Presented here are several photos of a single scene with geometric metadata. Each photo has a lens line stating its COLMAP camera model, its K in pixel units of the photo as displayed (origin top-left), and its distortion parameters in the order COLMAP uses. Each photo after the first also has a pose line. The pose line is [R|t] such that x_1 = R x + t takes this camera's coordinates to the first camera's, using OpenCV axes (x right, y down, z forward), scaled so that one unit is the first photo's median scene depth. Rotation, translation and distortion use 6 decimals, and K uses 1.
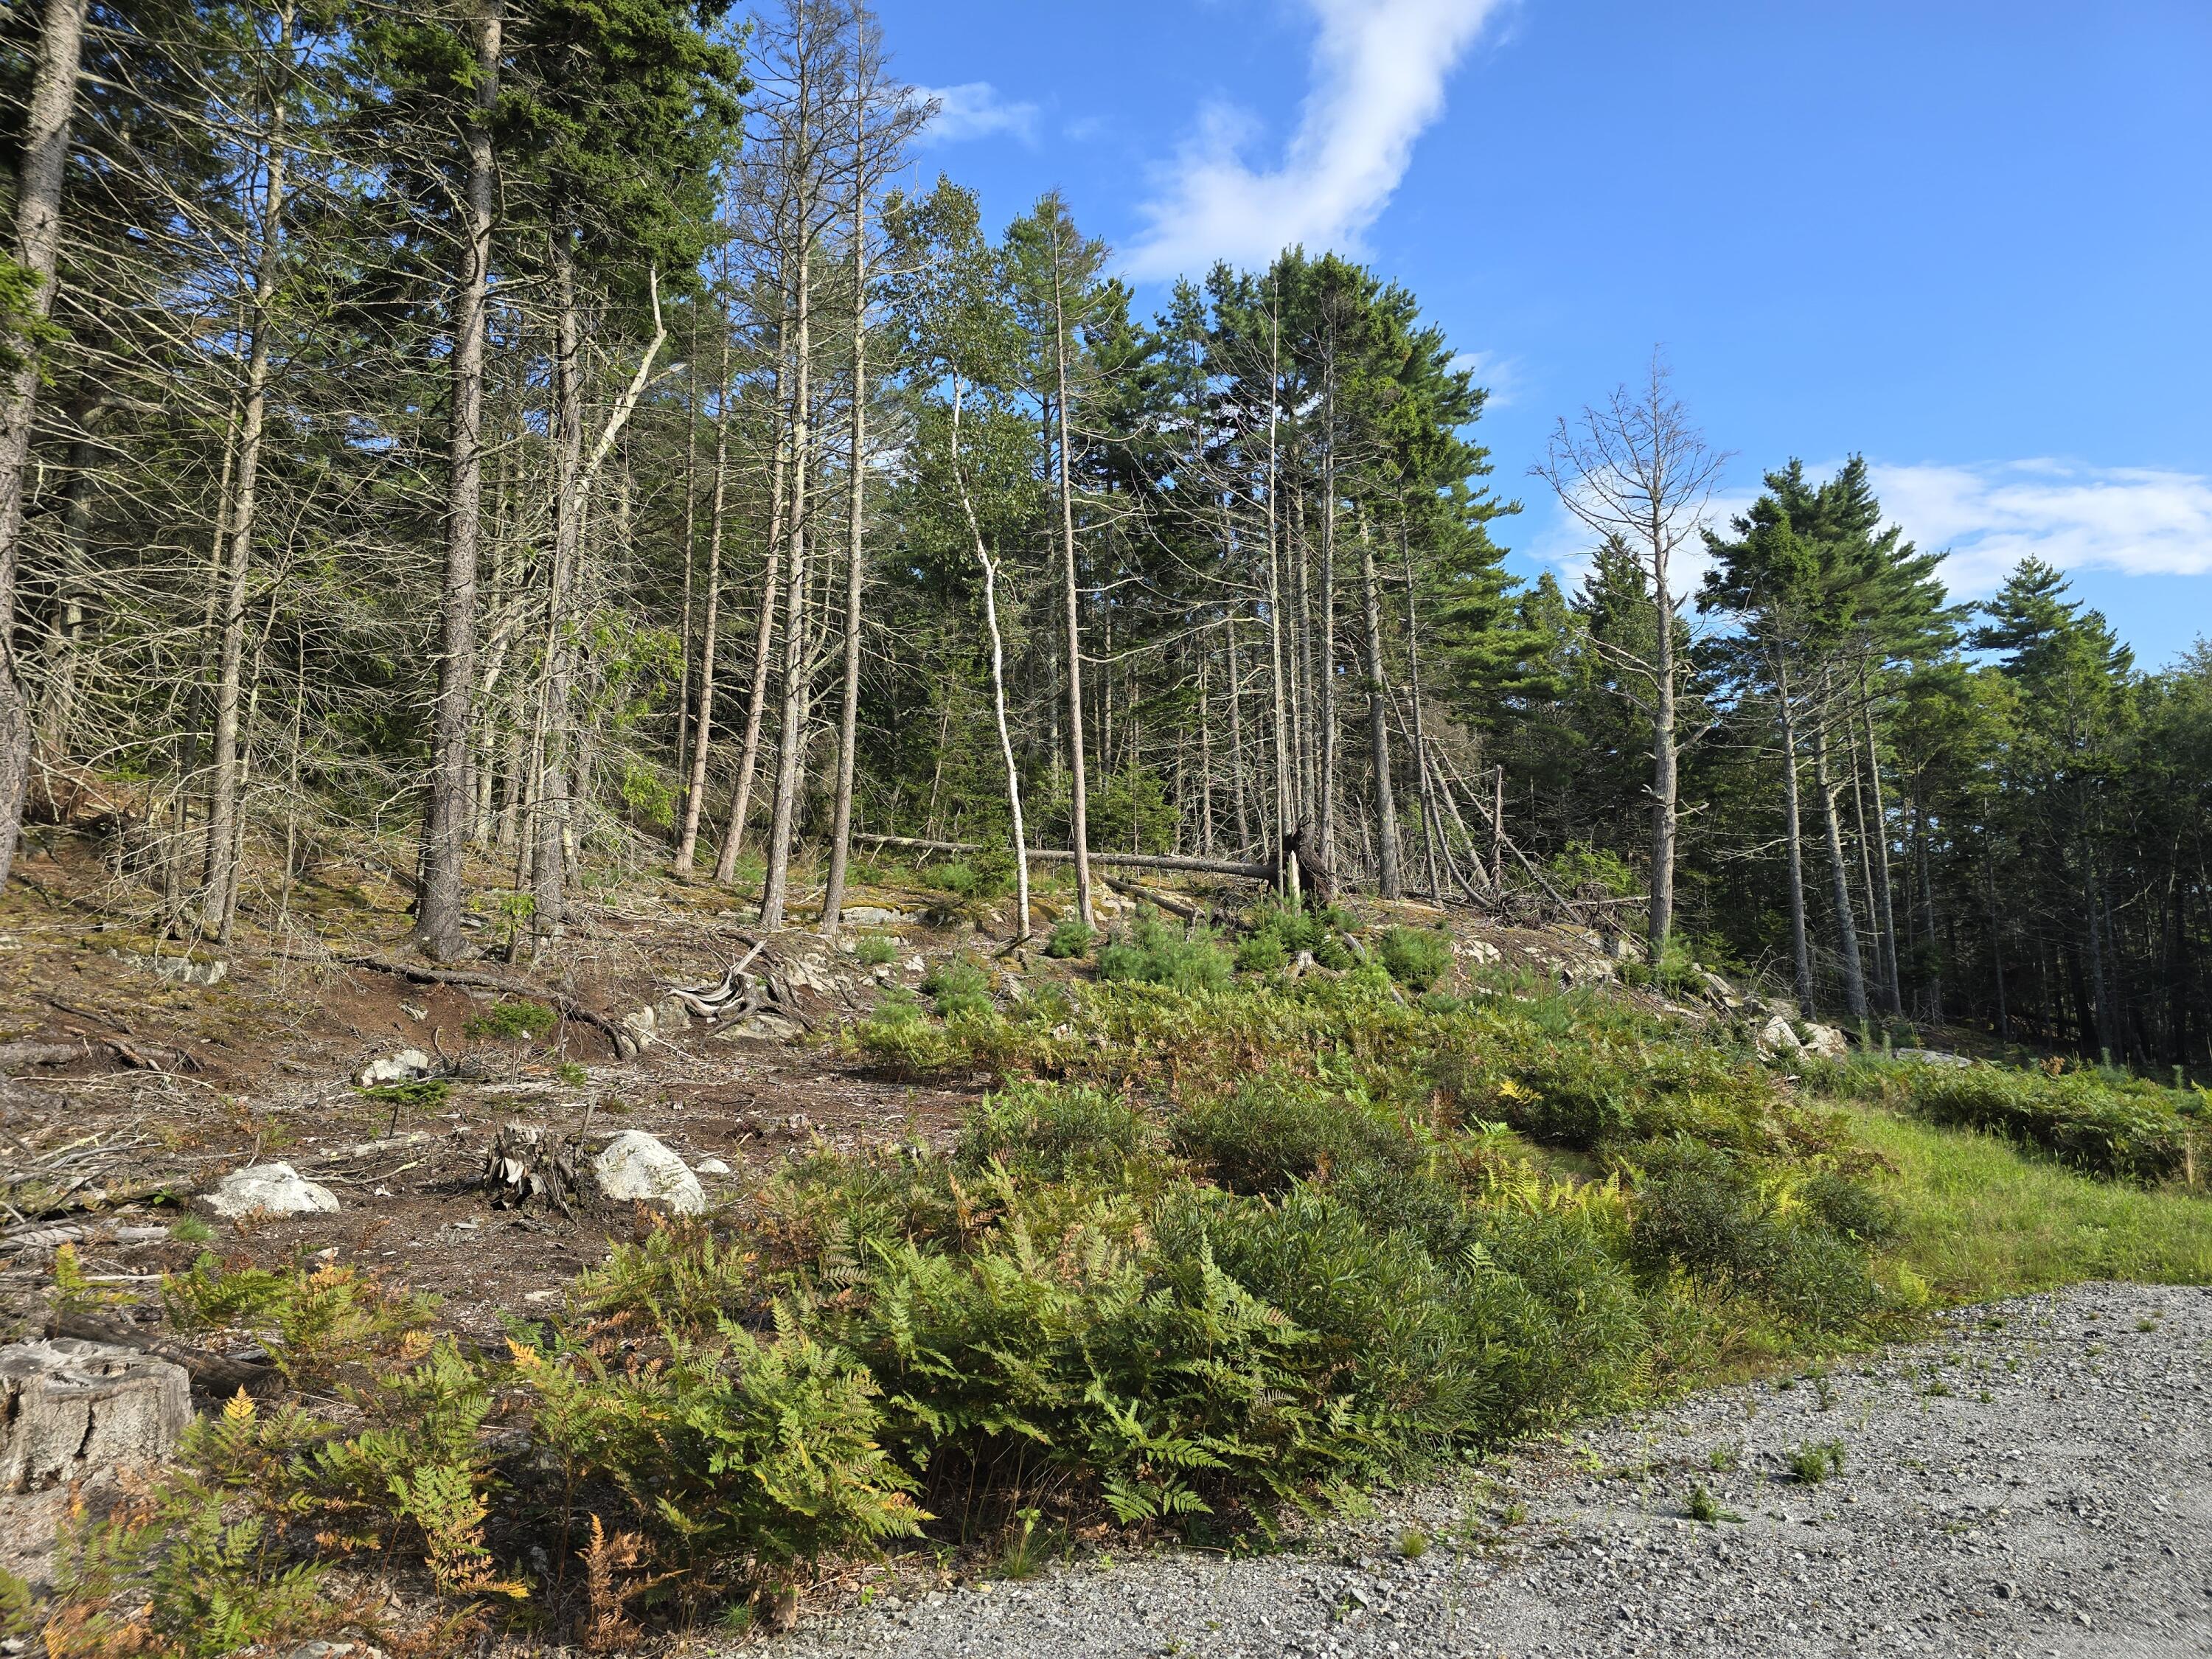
lens RADIAL K [[1467.2, 0, 1122.6], [0, 1467.2, 821.7], [0, 0, 1]] dist [0.082881, -0.098894]
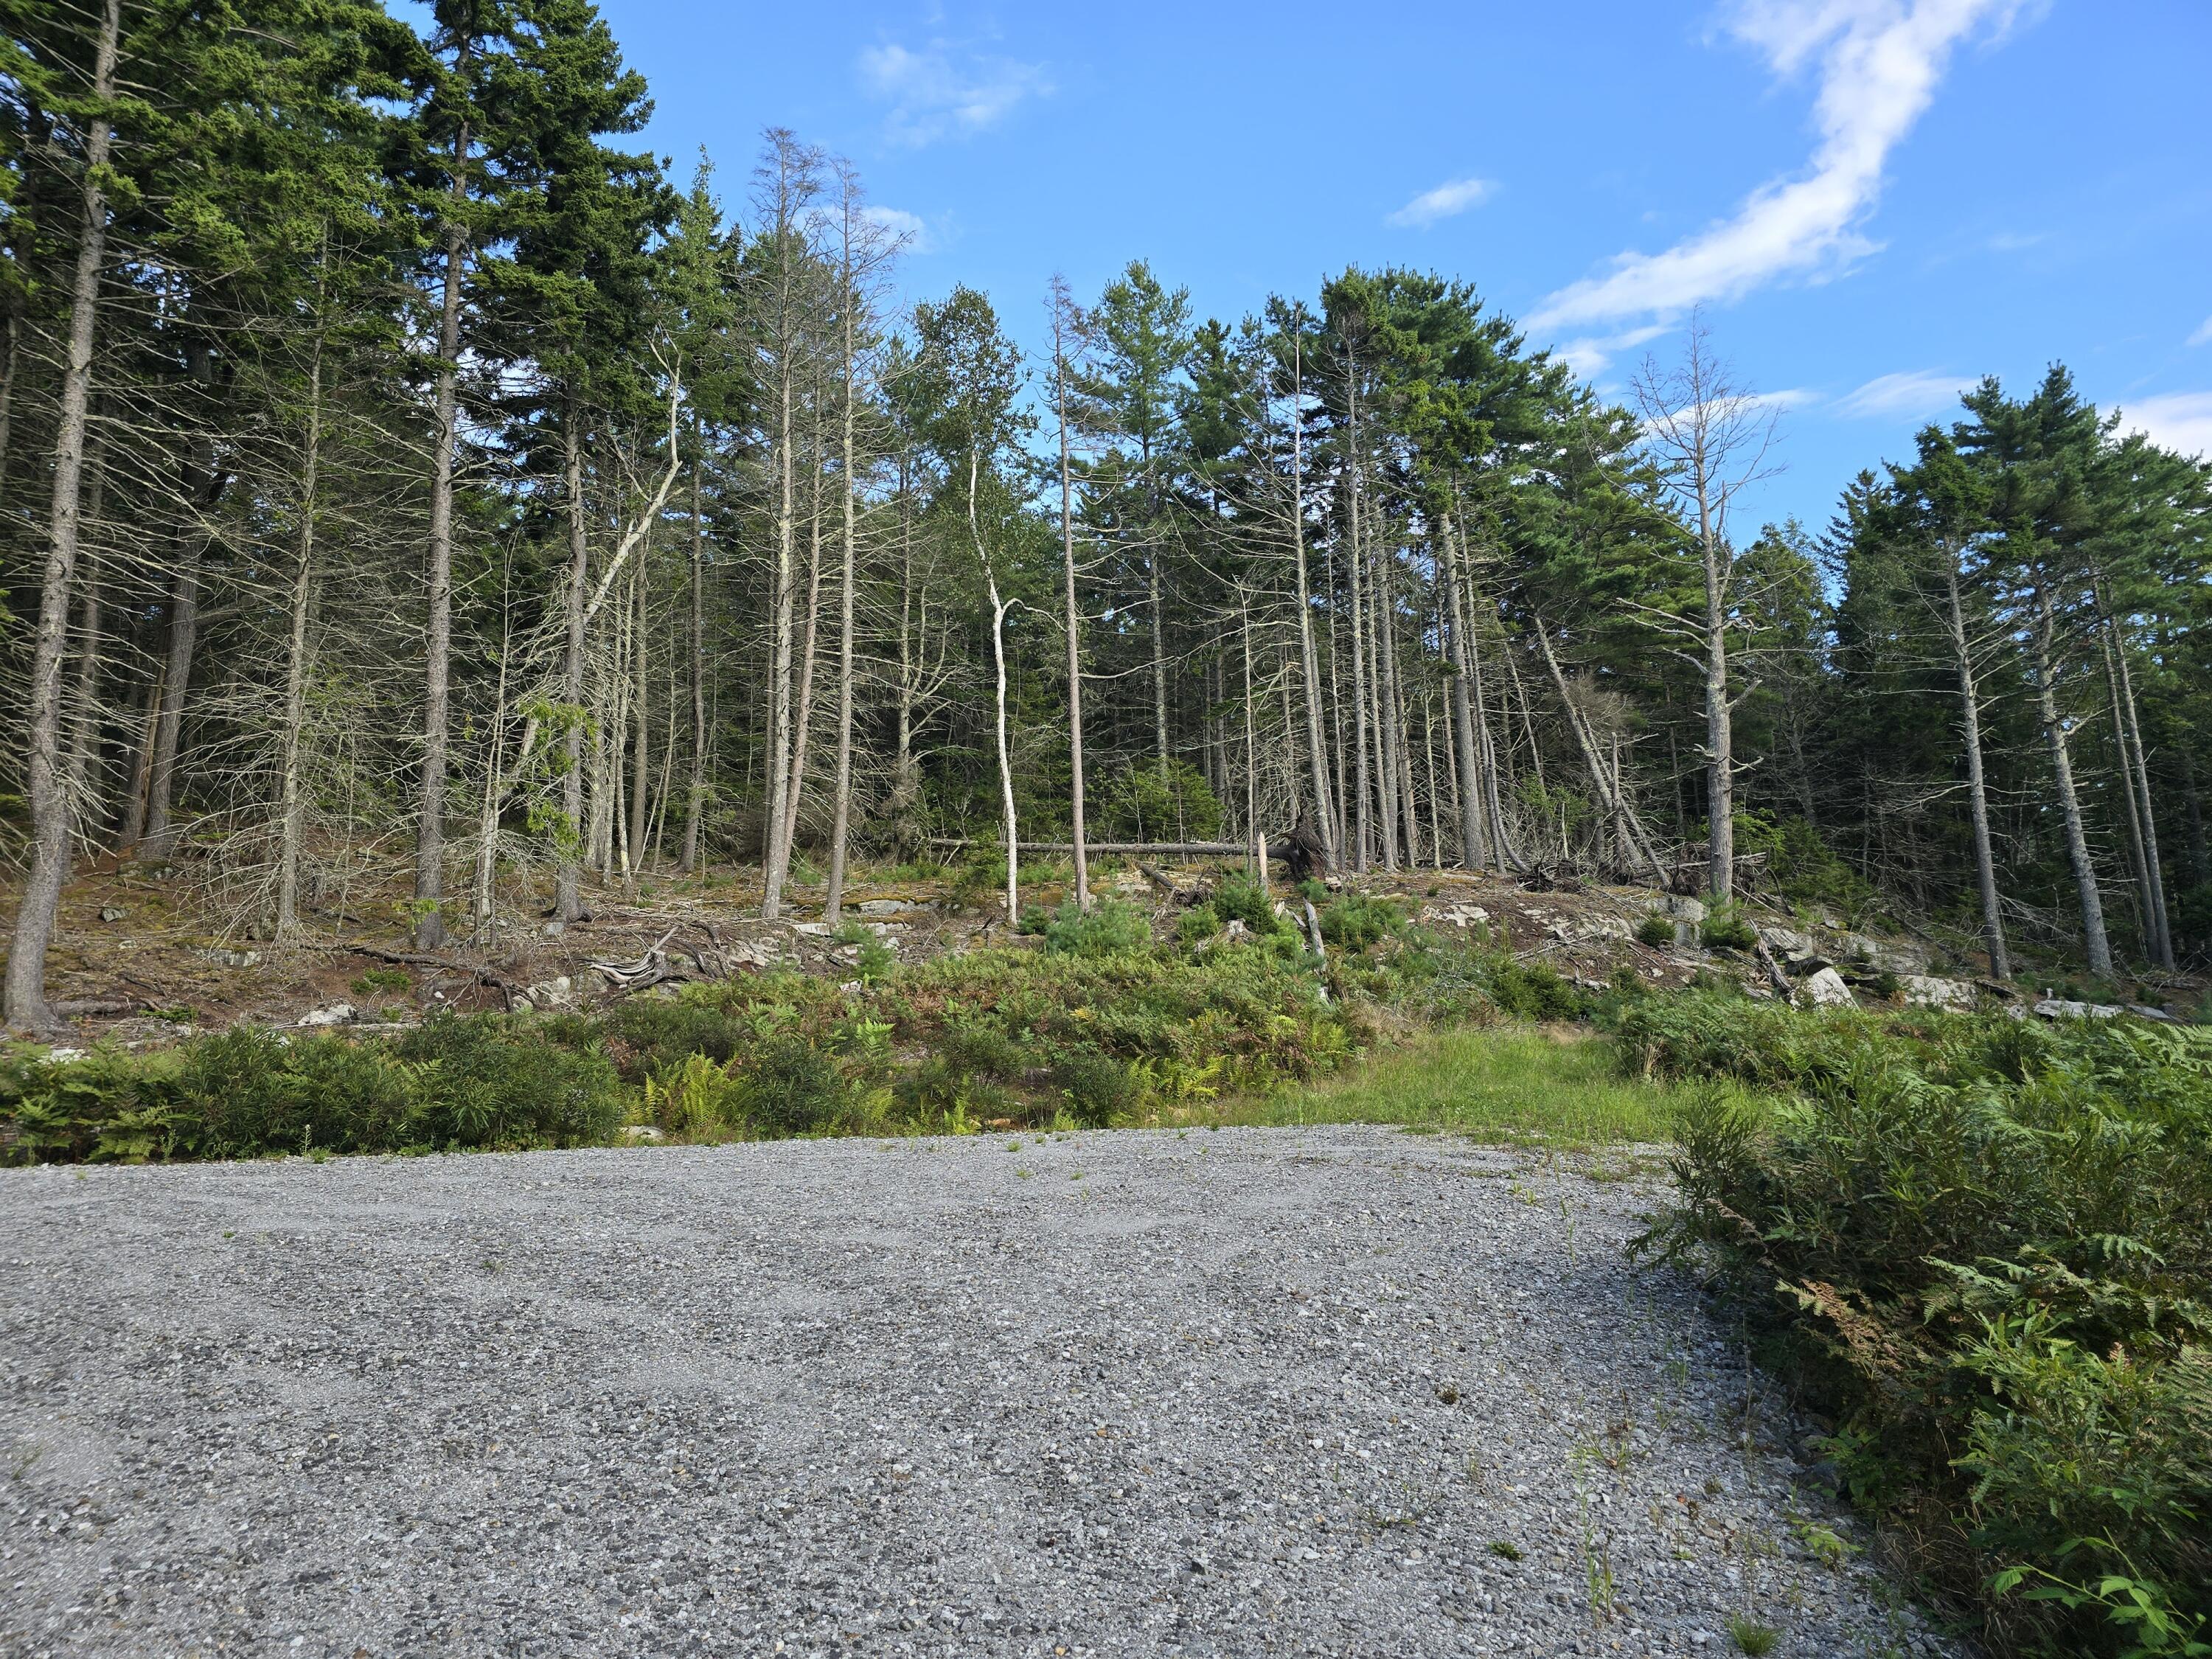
lens RADIAL K [[1469.3, 0, 1103.4], [0, 1469.3, 799.8], [0, 0, 1]] dist [0.085586, -0.101591]
pose [[0.953298, -0.068269, -0.294214, 0.225619], [0.063924, 0.997657, -0.024371, 0.010114], [0.295188, 0.004425, 0.955429, -0.069513]]
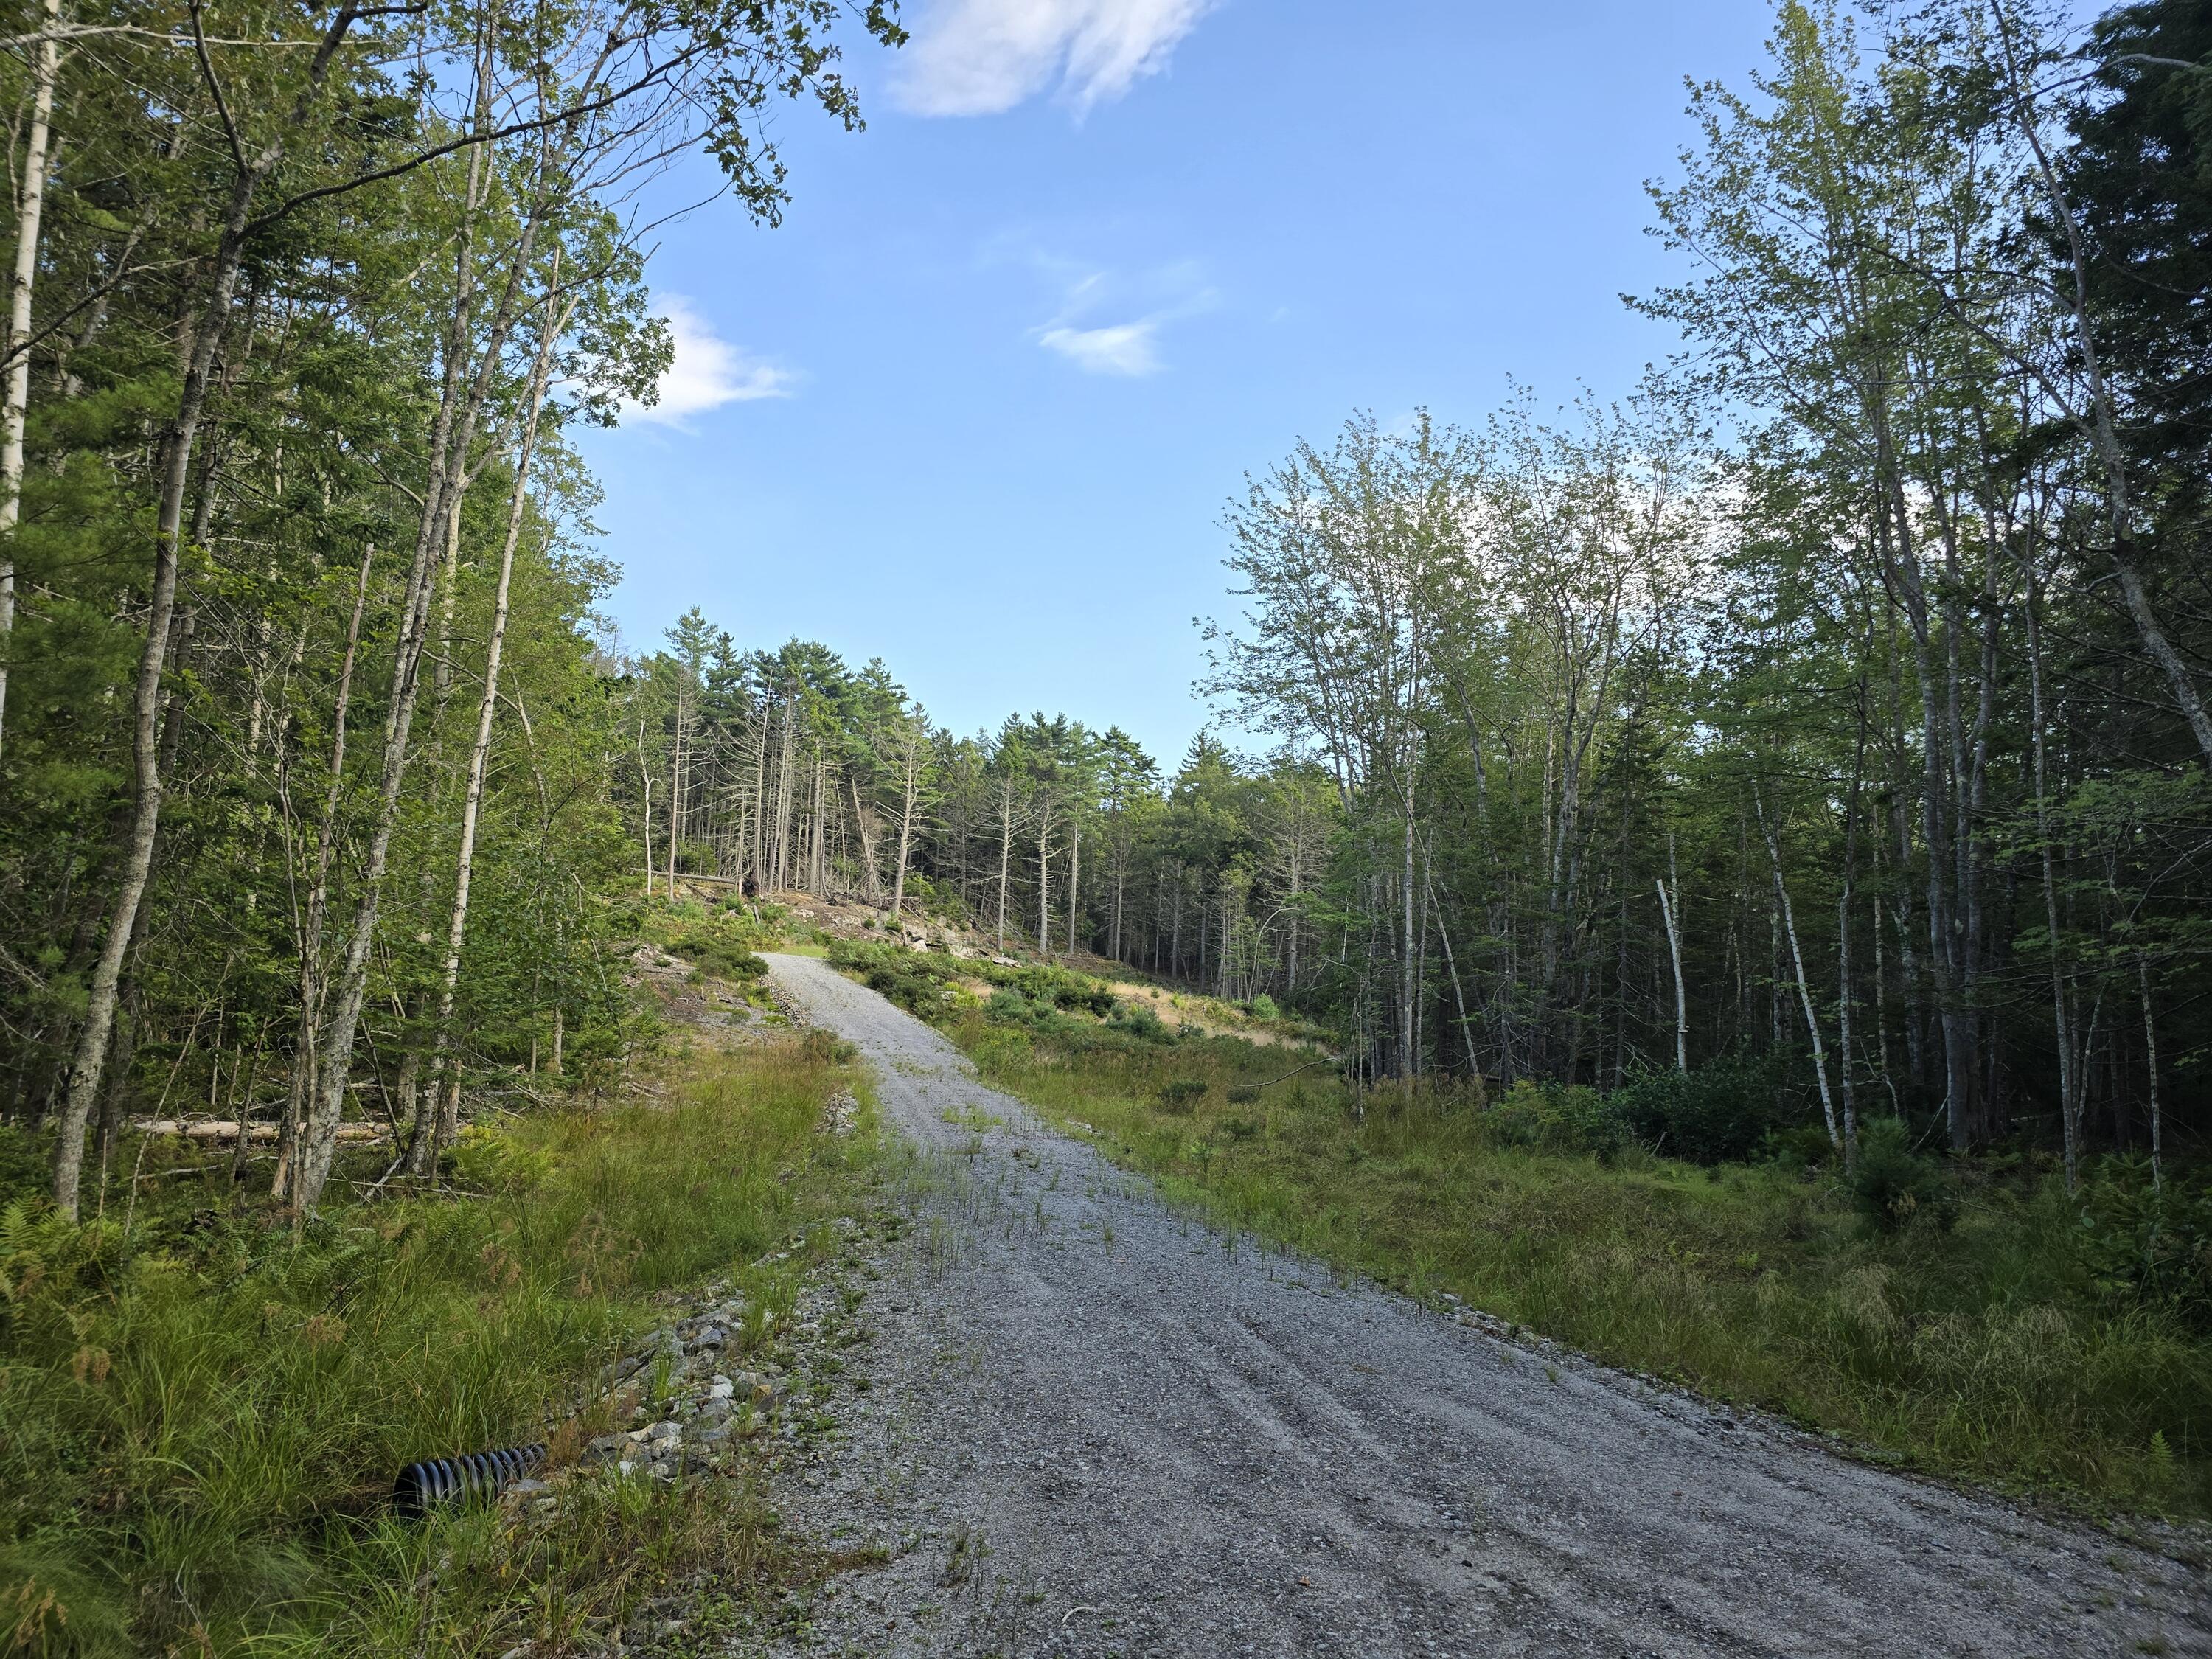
lens RADIAL K [[1467.2, 0, 1122.6], [0, 1467.2, 821.7], [0, 0, 1]] dist [0.082881, -0.098894]
pose [[0.986775, 0.058489, 0.151178, 0.304382], [-0.061427, 0.998001, 0.014831, -0.140422], [-0.150008, -0.023922, 0.988395, -1.587010]]
